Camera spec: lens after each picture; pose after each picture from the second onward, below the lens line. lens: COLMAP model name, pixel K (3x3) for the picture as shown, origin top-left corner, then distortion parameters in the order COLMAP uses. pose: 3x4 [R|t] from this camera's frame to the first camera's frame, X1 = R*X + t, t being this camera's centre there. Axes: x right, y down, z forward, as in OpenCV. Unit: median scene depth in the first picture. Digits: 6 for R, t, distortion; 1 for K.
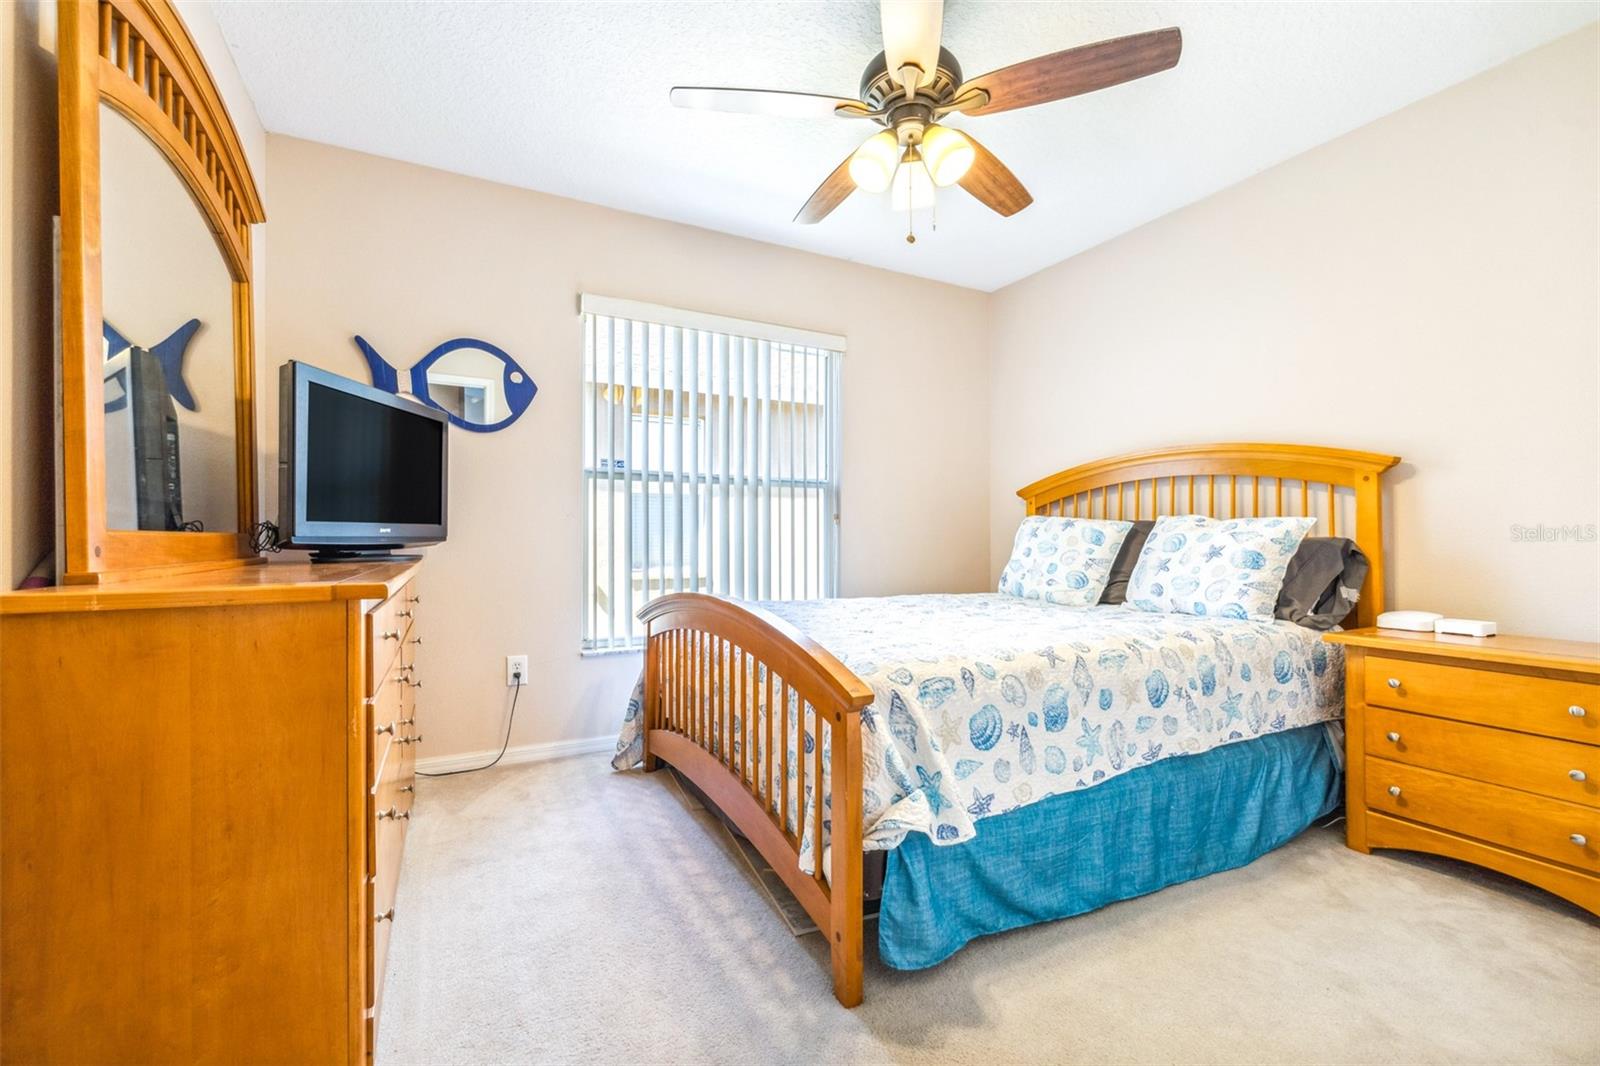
lens RADIAL K [[690.4, 0, 794.1], [0, 690.4, 531.5], [0, 0, 1]] dist [0.001134, -0.000615]
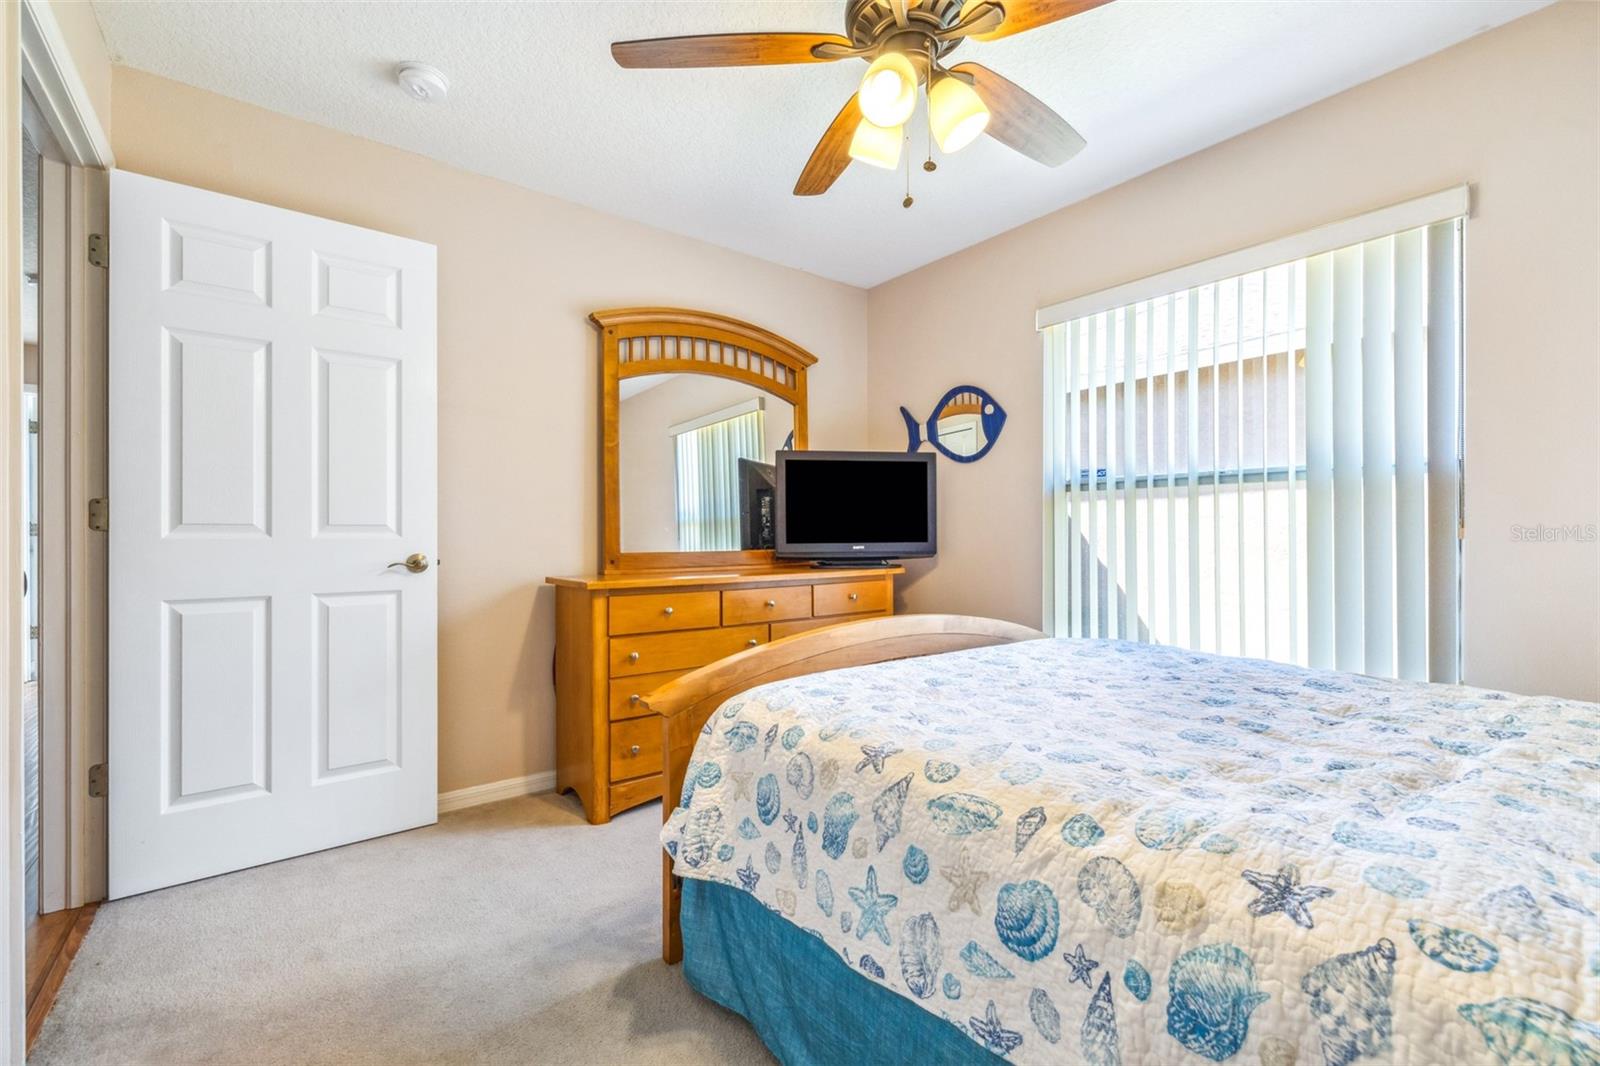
lens RADIAL K [[690.4, 0, 796.7], [0, 690.4, 533.8], [0, 0, 1]] dist [0.001134, -0.000615]
pose [[0.165388, -0.000075, -0.986229, 1.013641], [0.009249, 0.999956, 0.001476, -0.042357], [0.986185, -0.009366, 0.165381, 0.801281]]
